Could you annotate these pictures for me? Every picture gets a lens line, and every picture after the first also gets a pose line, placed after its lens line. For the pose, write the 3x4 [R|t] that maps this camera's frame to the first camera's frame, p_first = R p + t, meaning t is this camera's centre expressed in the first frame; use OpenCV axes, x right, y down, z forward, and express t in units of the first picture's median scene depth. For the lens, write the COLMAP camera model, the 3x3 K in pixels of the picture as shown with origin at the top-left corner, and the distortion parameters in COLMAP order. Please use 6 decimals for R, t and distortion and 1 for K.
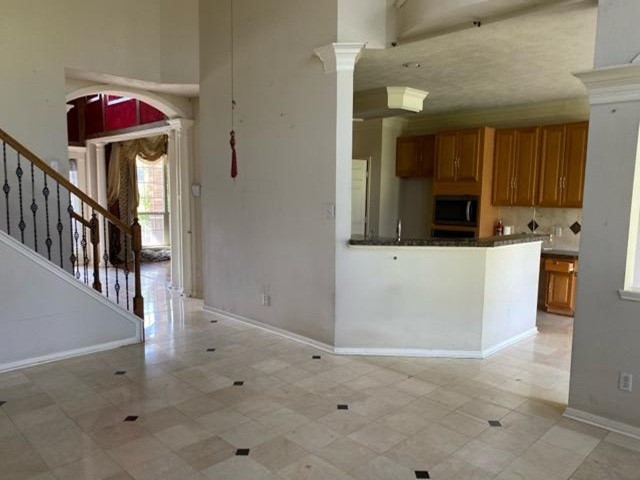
lens RADIAL K [[493.5, 0, 321.2], [0, 493.5, 258.1], [0, 0, 1]] dist [0.058921, -0.264243]
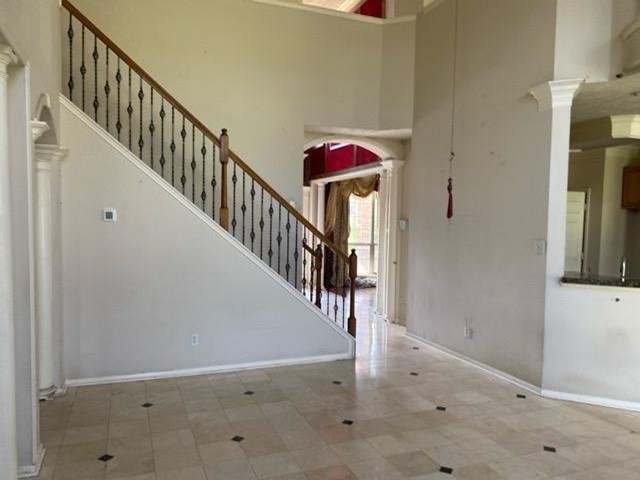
lens RADIAL K [[493.5, 0, 308.5], [0, 493.5, 250.2], [0, 0, 1]] dist [0.032033, -0.049799]
pose [[0.914131, 0.027751, -0.404469, -0.004218], [-0.058859, 0.996169, -0.064678, 0.001265], [0.401124, 0.082931, 0.912262, -0.064555]]
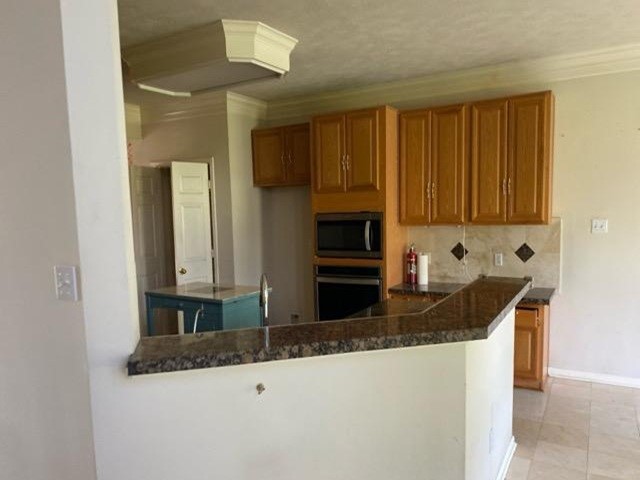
lens RADIAL K [[497.7, 0, 340.9], [0, 497.7, 238.4], [0, 0, 1]] dist [0.066242, -0.110051]
pose [[0.951091, -0.059073, 0.303209, 0.076134], [0.079068, 0.995401, -0.054086, -0.071142], [-0.298620, 0.075415, 0.951388, 0.464727]]
